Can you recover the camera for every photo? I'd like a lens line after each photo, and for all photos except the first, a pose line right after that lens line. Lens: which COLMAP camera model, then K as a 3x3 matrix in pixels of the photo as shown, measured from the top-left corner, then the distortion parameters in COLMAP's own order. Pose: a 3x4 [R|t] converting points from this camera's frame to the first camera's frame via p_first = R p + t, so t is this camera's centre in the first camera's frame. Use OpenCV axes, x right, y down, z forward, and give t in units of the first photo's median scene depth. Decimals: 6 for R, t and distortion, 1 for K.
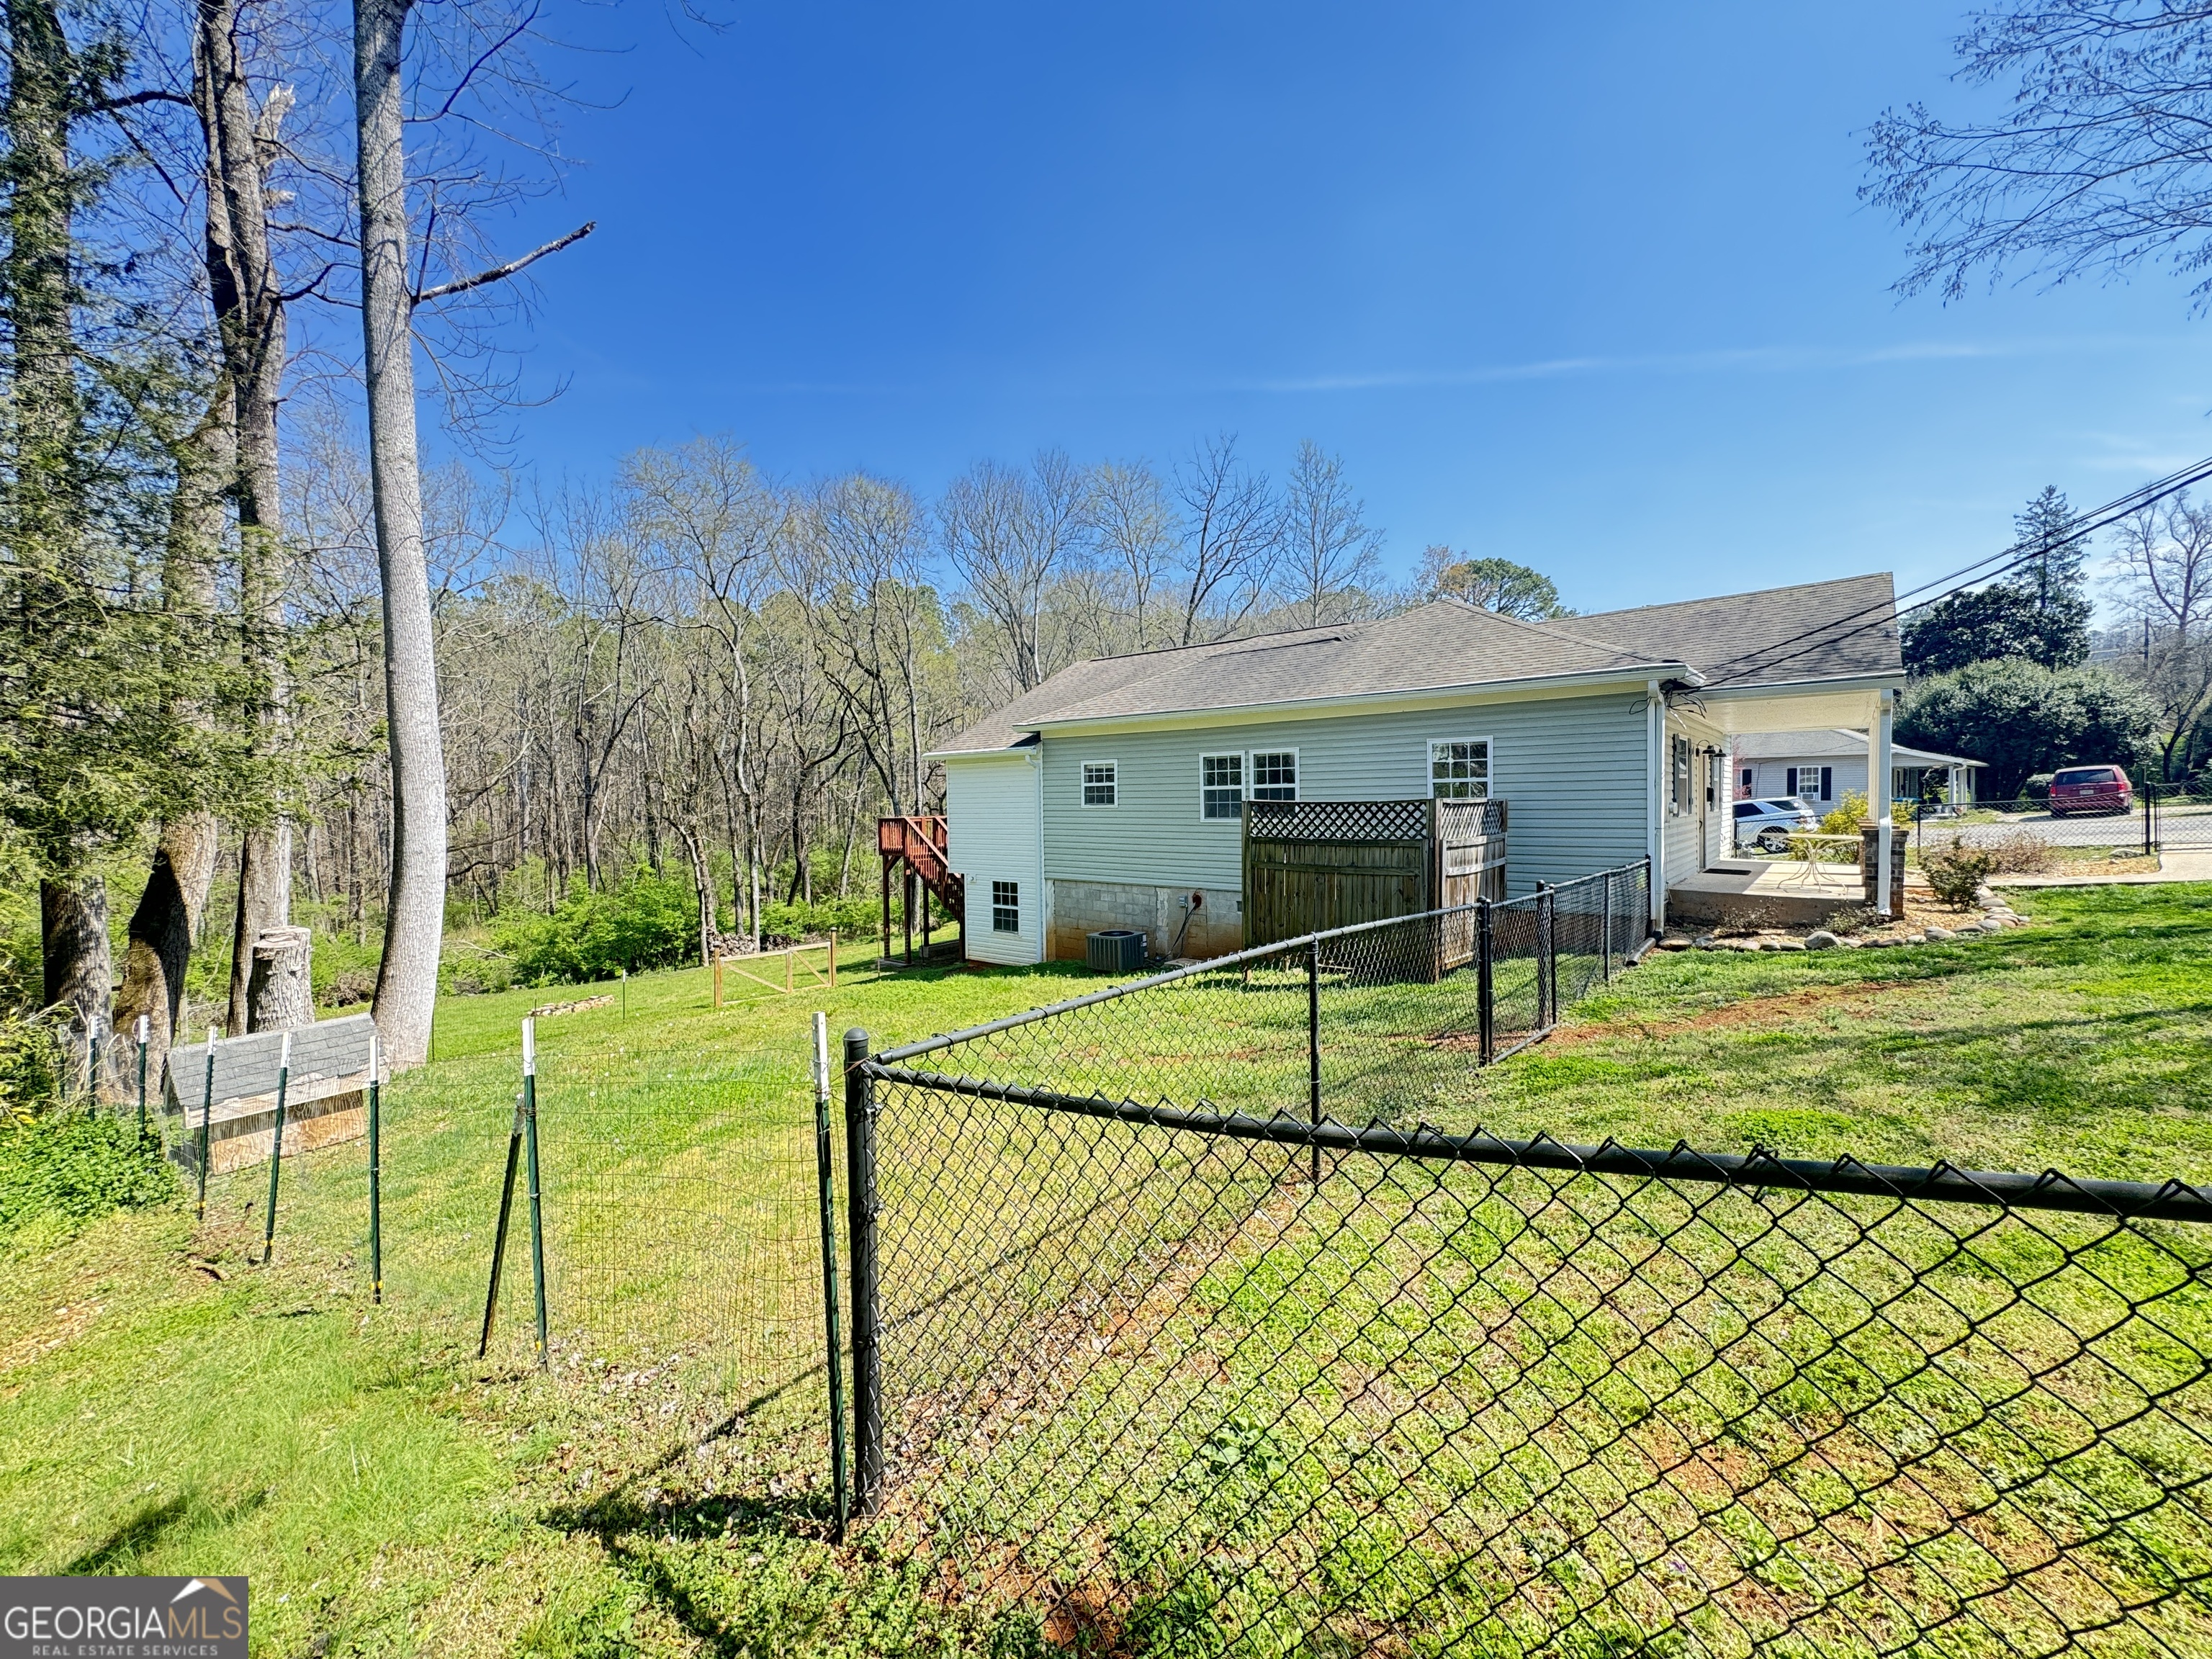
lens RADIAL K [[886.1, 0, 1109.6], [0, 886.1, 838.5], [0, 0, 1]] dist [-0.005898, 0.001452]
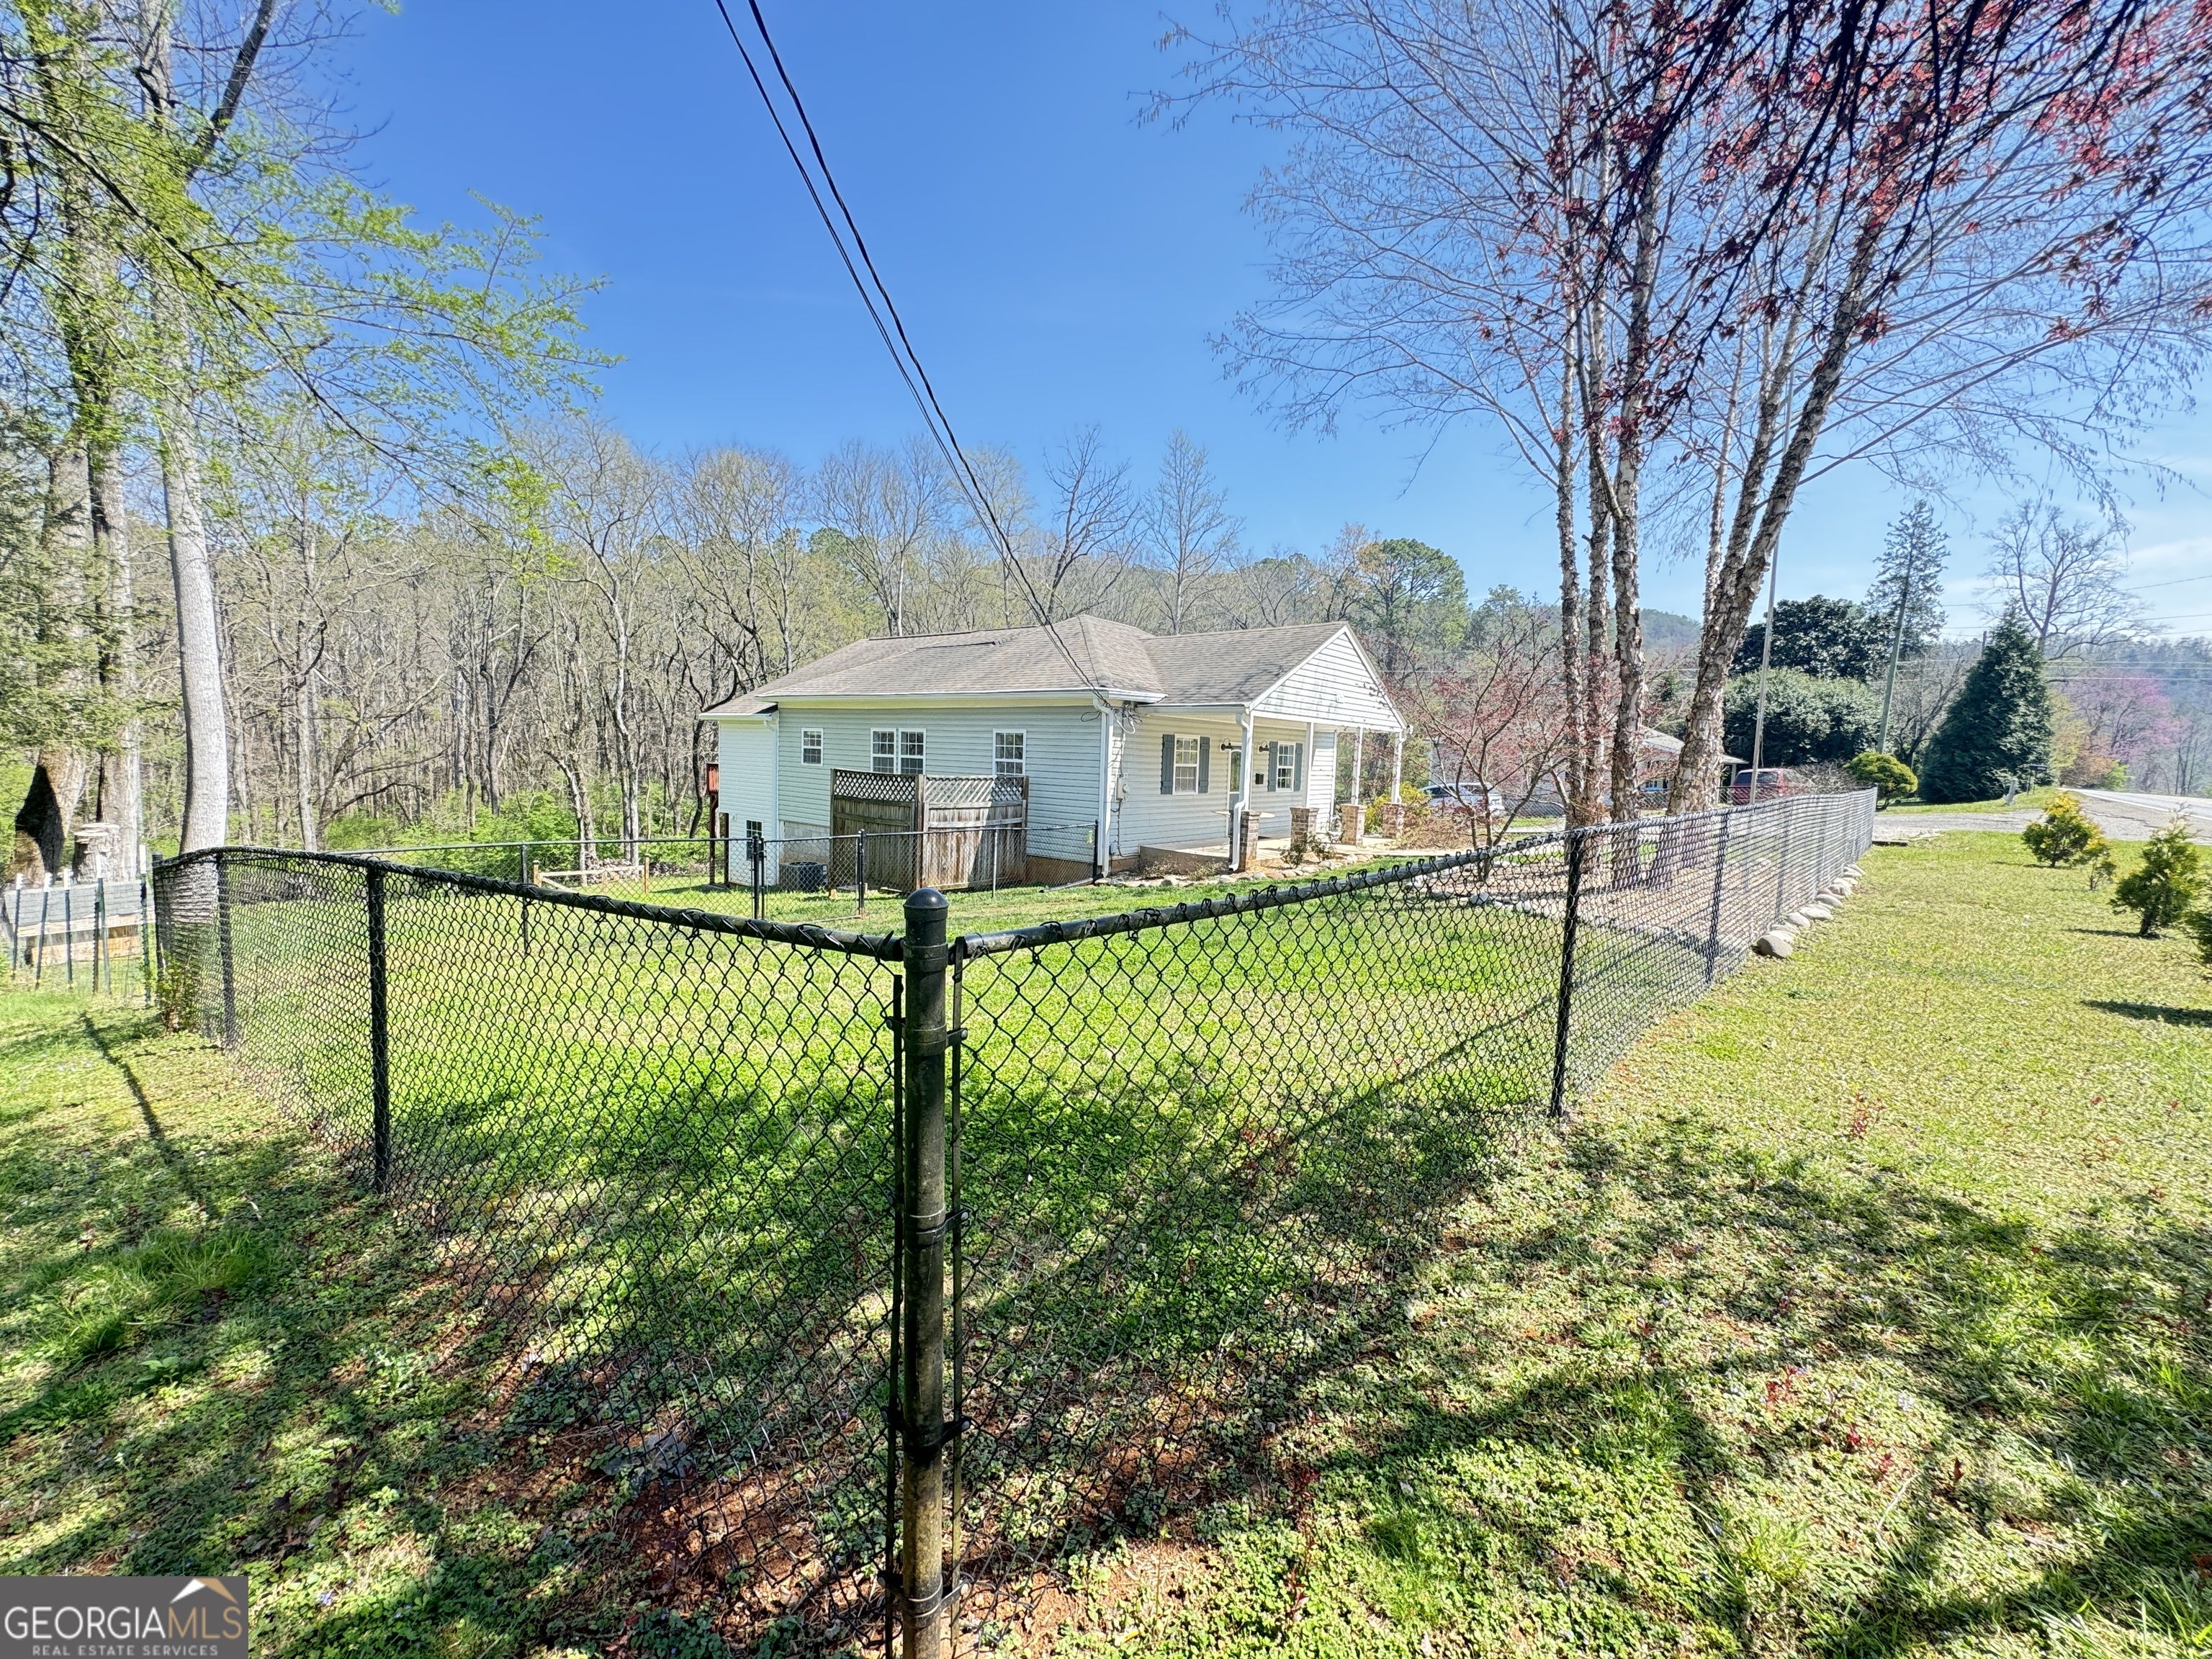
lens RADIAL K [[886.1, 0, 1101.9], [0, 886.1, 826.0], [0, 0, 1]] dist [-0.005898, 0.001452]
pose [[0.998655, 0.047391, 0.021033, 0.163947], [-0.048216, 0.998009, 0.040665, -0.008718], [-0.019063, -0.041625, 0.998951, -0.119400]]
